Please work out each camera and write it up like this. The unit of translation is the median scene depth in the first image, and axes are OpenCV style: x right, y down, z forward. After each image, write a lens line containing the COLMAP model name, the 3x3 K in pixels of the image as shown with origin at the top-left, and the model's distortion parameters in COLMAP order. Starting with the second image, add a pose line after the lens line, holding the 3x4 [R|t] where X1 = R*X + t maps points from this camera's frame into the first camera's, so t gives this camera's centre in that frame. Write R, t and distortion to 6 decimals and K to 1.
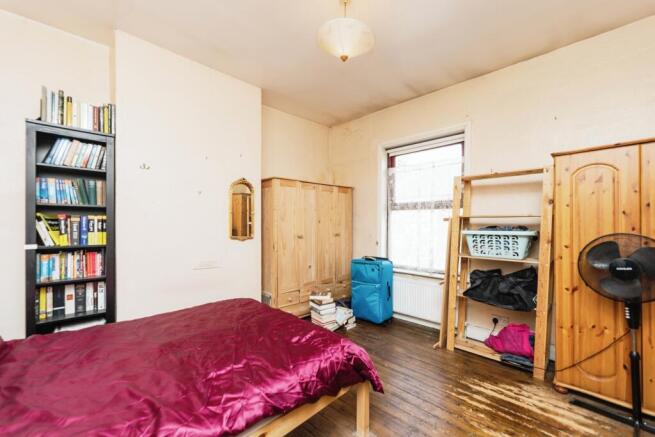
lens RADIAL K [[264.5, 0, 327.5], [0, 264.5, 218.5], [0, 0, 1]] dist [0.000172, -0.000029]
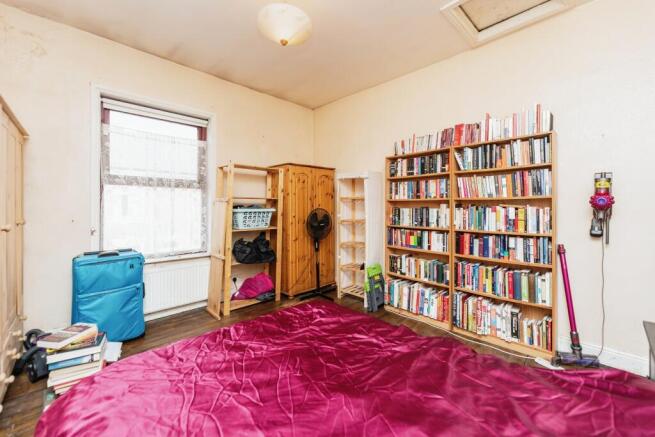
lens RADIAL K [[263.2, 0, 328.6], [0, 263.2, 202.5], [0, 0, 1]] dist [0.000566, 0.000039]
pose [[0.019745, 0.016256, 0.999673, -0.531053], [-0.021223, 0.999649, -0.015837, 0.020681], [-0.999580, -0.020903, 0.020083, 0.447410]]
